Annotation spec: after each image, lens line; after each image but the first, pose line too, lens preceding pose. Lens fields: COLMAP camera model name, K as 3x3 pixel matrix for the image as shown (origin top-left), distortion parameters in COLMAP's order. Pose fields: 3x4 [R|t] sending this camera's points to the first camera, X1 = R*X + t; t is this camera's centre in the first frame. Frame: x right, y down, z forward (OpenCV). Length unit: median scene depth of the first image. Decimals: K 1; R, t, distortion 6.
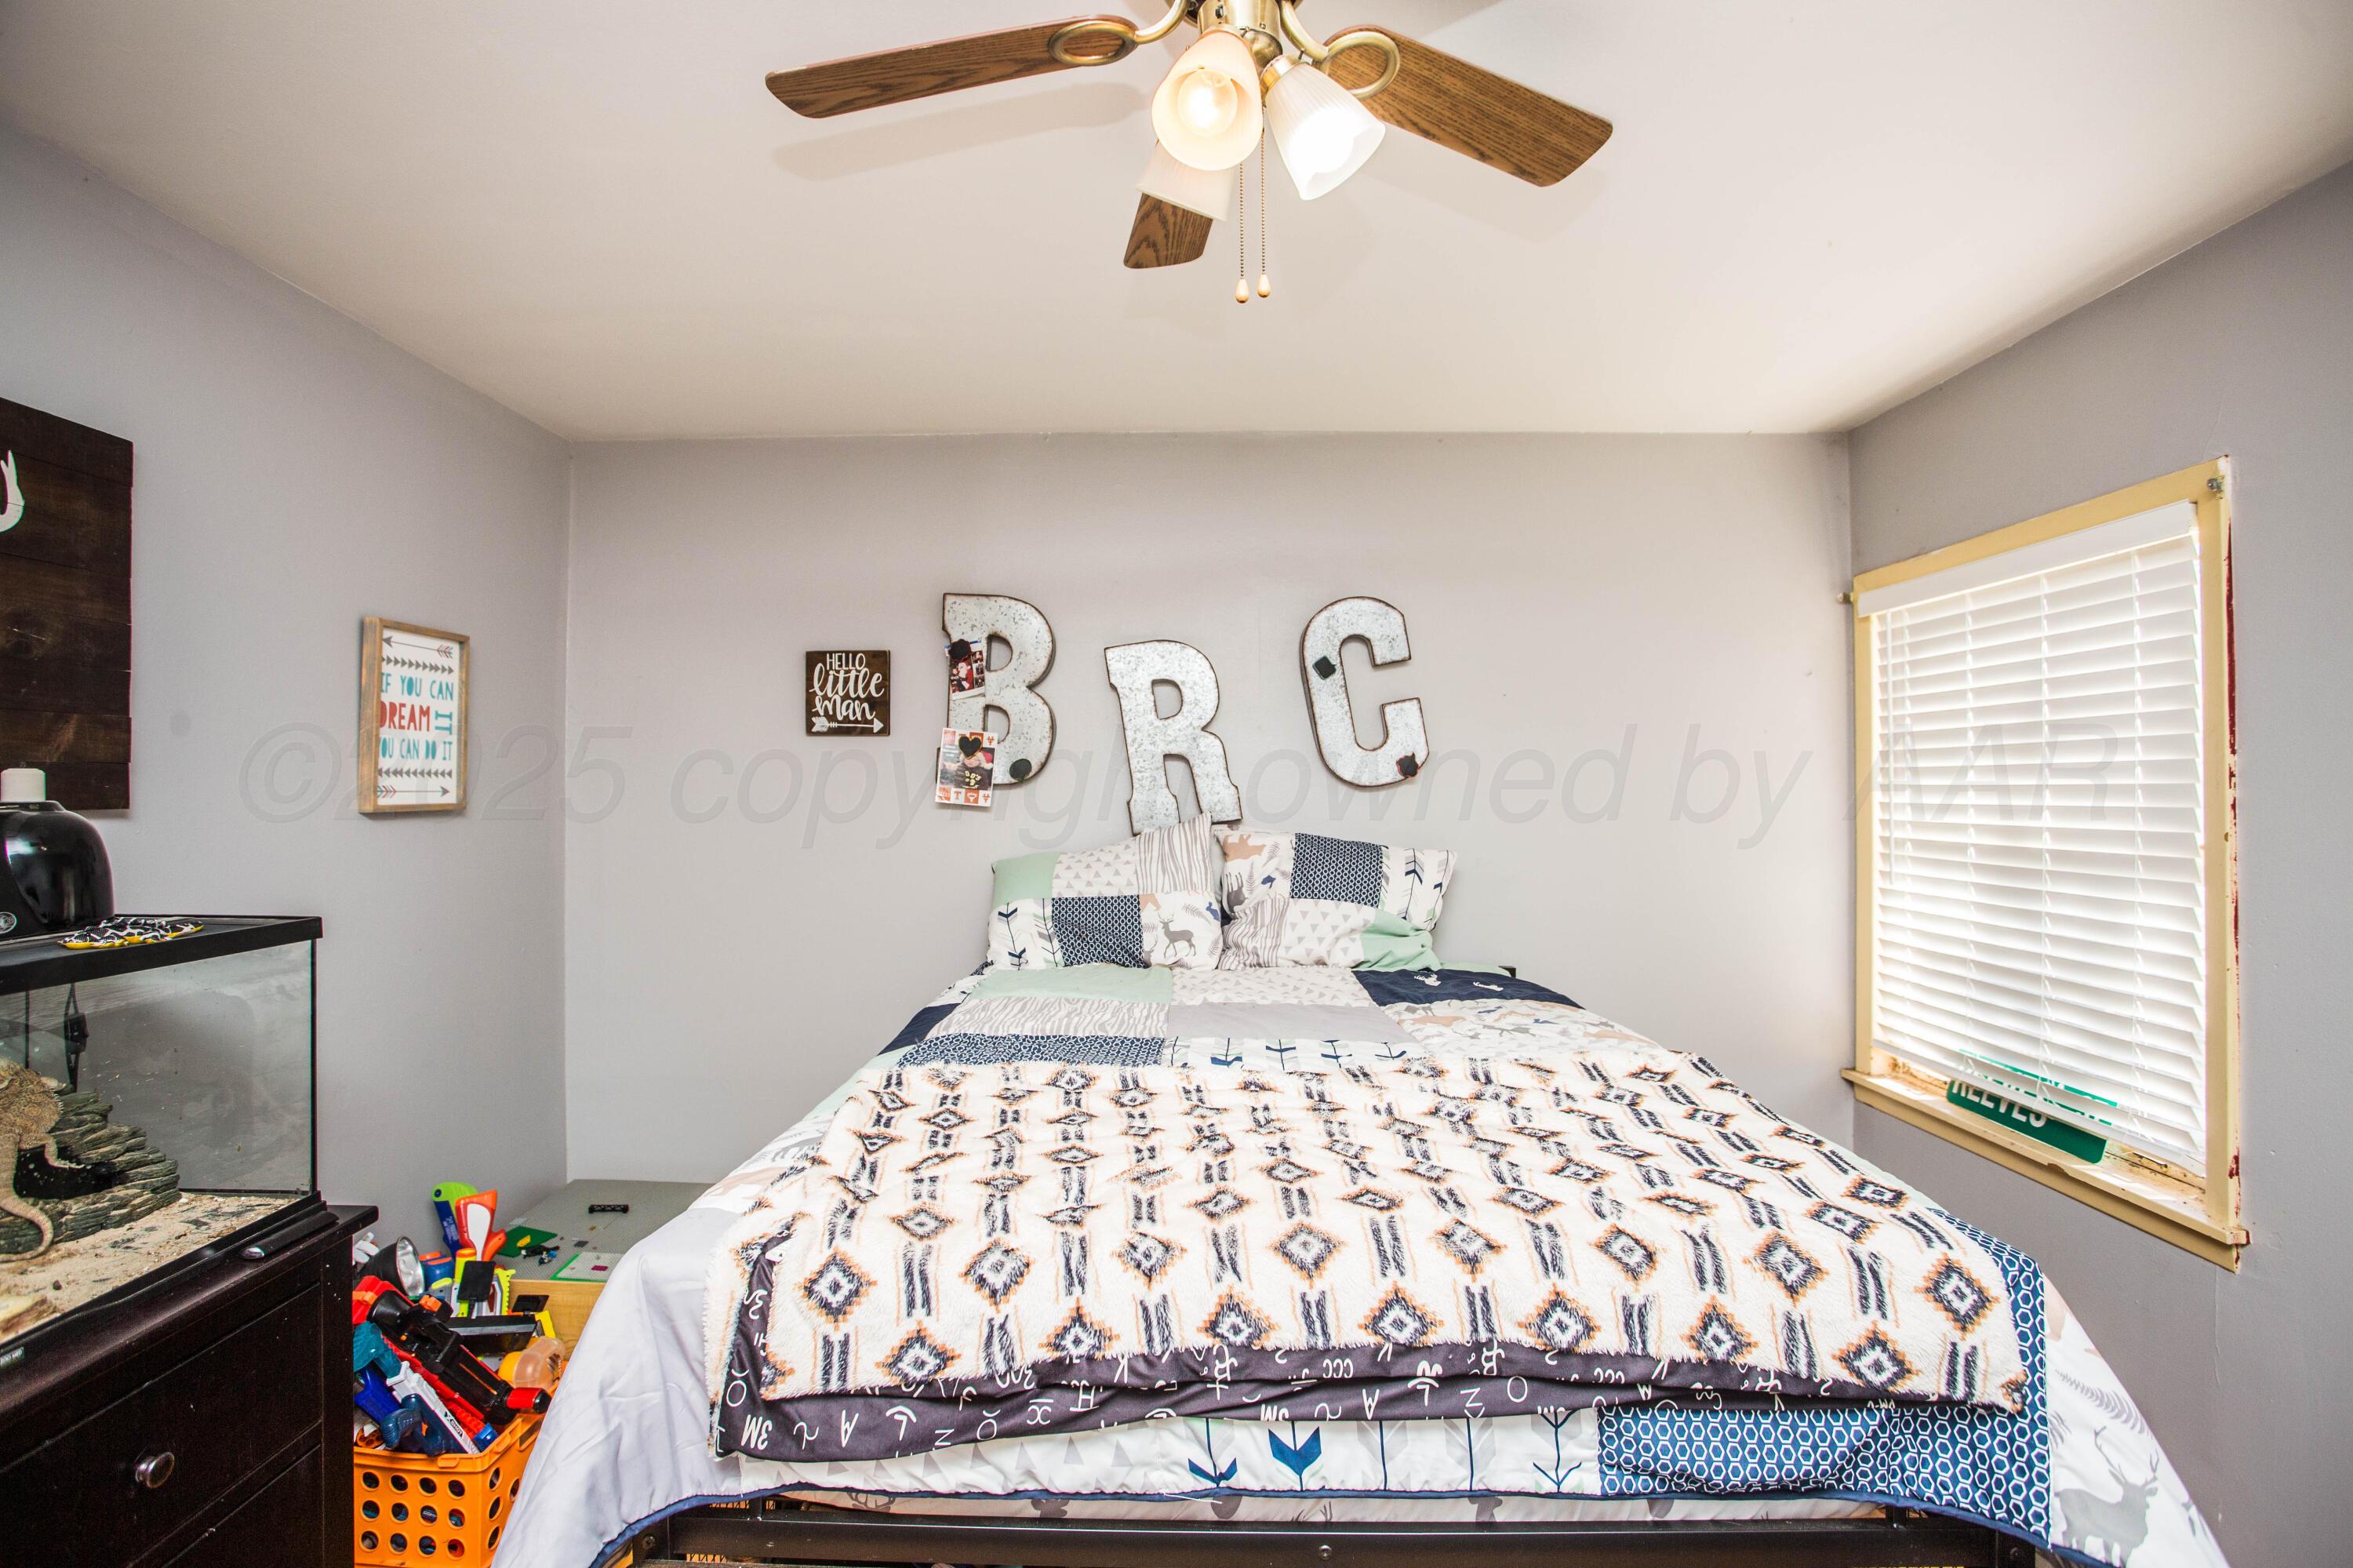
lens RADIAL K [[1144.7, 0, 1168.4], [0, 1144.7, 778.1], [0, 0, 1]] dist [-0.077962, 0.032311]
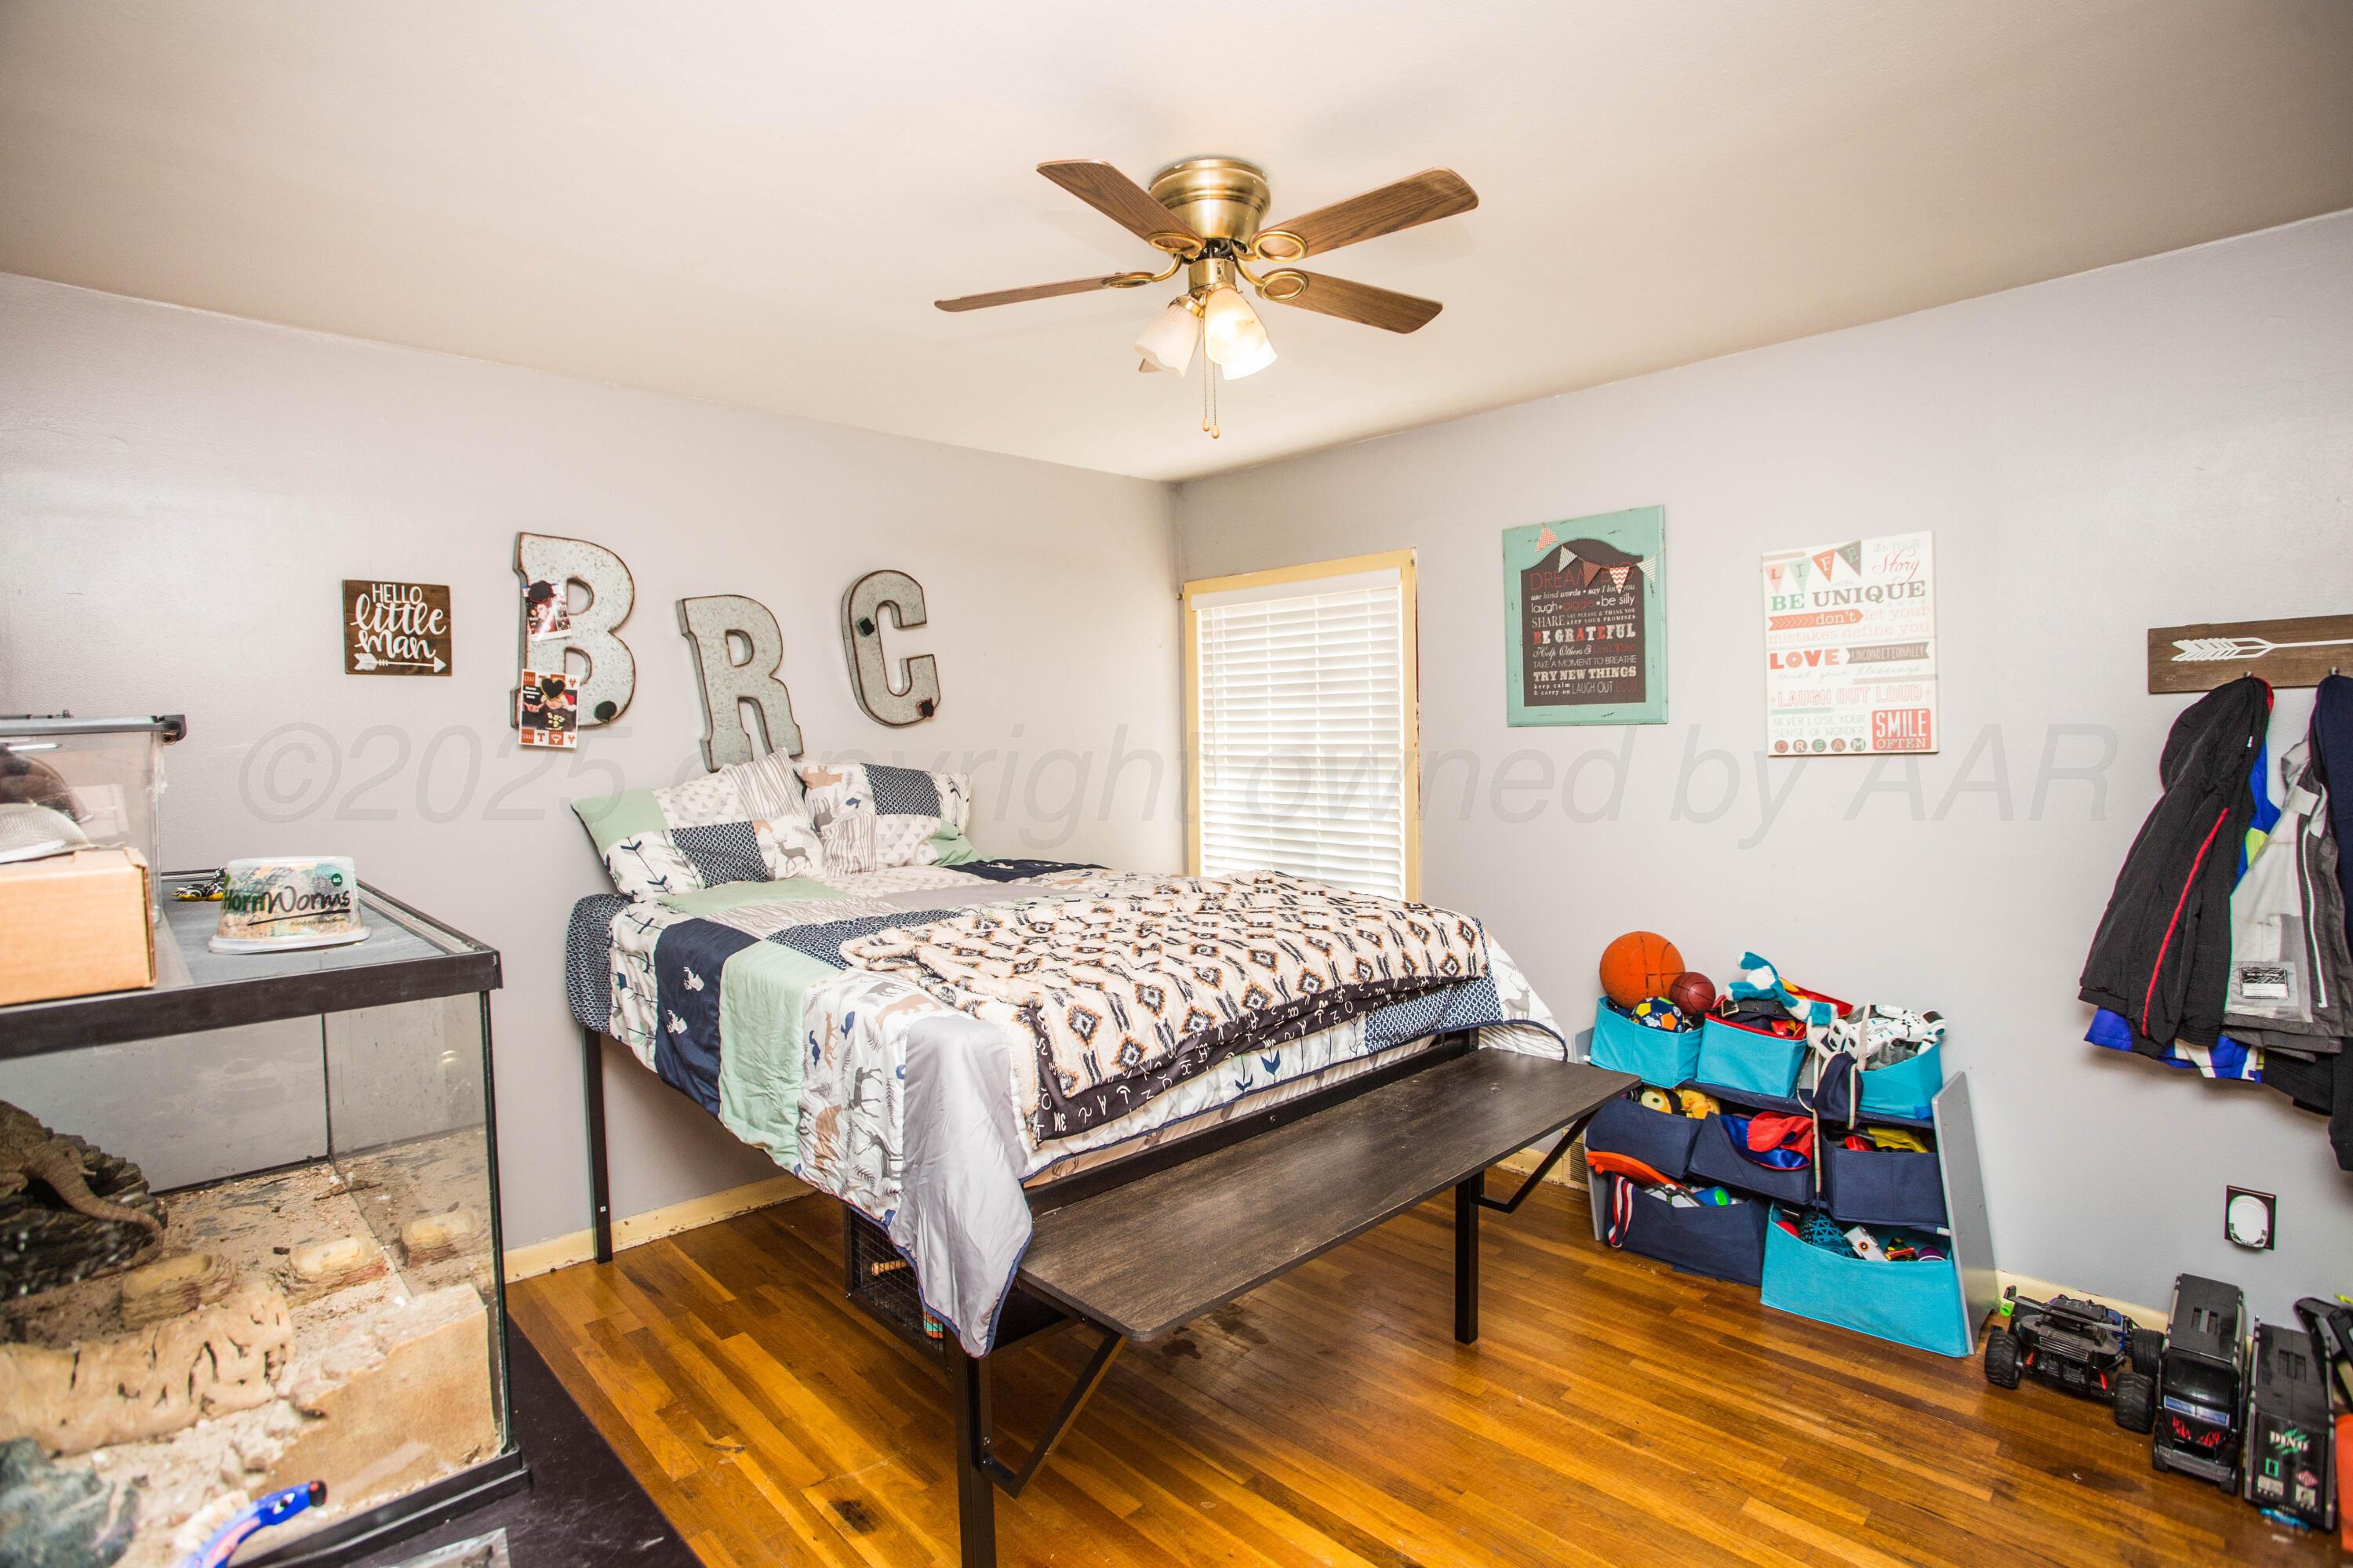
lens RADIAL K [[1144.7, 0, 1168.4], [0, 1144.7, 778.1], [0, 0, 1]] dist [-0.077962, 0.032311]
pose [[0.710778, -0.038944, 0.702338, -0.527466], [0.007887, 0.998845, 0.047404, 0.009587], [-0.703372, -0.028154, 0.710264, -0.093171]]
